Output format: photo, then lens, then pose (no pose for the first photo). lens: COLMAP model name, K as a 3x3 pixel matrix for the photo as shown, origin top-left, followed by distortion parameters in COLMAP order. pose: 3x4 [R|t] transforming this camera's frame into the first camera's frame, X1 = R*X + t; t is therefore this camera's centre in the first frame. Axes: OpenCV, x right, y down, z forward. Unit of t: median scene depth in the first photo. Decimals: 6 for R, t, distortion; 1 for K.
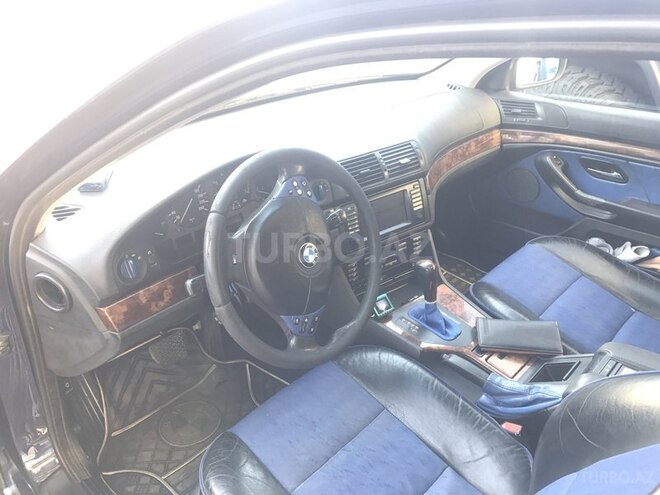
lens RADIAL K [[553.1, 0, 330.0], [0, 553.1, 247.5], [0, 0, 1]] dist [0.011644, -0.008192]
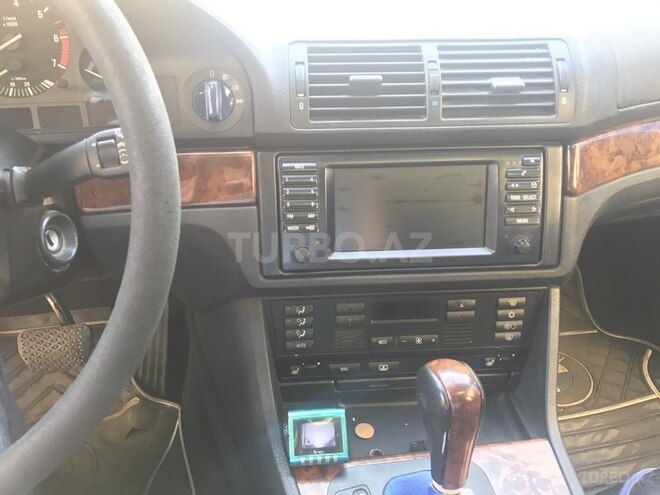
lens RADIAL K [[576.8, 0, 330.0], [0, 576.8, 247.5], [0, 0, 1]] dist [-0.046802, -0.002752]
pose [[0.844268, 0.273948, -0.460613, 0.234900], [-0.278989, 0.958499, 0.058699, -0.042271], [0.457577, 0.078948, 0.885658, 0.613340]]
